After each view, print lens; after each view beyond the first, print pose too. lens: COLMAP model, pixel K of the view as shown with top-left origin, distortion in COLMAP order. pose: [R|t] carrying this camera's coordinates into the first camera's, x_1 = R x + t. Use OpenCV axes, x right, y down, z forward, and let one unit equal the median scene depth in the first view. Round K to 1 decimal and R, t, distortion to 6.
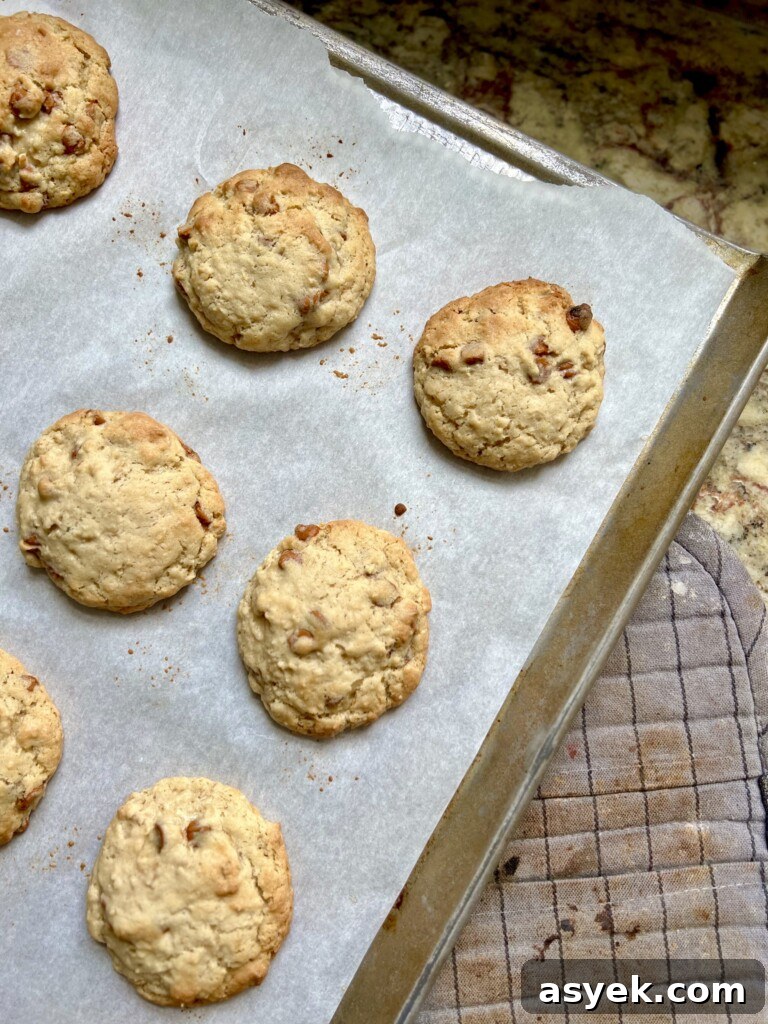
lens RADIAL K [[682.4, 0, 351.9], [0, 682.4, 532.1], [0, 0, 1]] dist [0.045230, -0.066045]
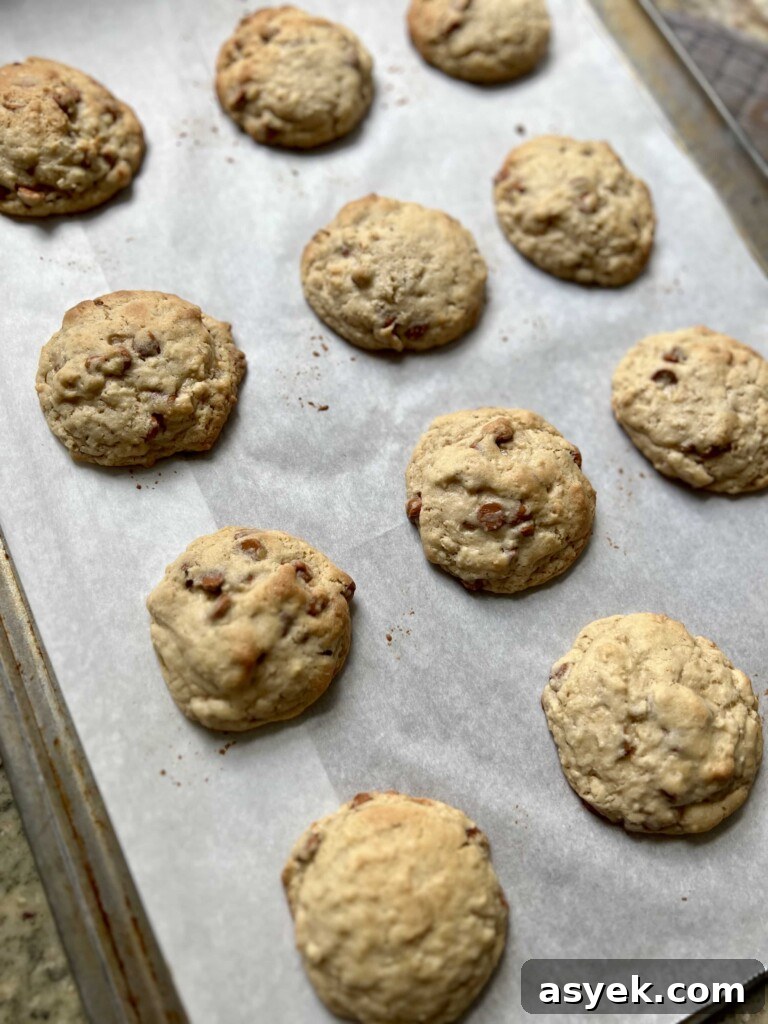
lens RADIAL K [[682.4, 0, 351.9], [0, 682.4, 532.1], [0, 0, 1]] dist [0.045230, -0.066045]
pose [[0.574690, -0.769724, 0.277950, -1.062687], [0.804195, 0.594108, -0.017495, 0.186334], [-0.151666, 0.233580, 0.960436, 0.022127]]
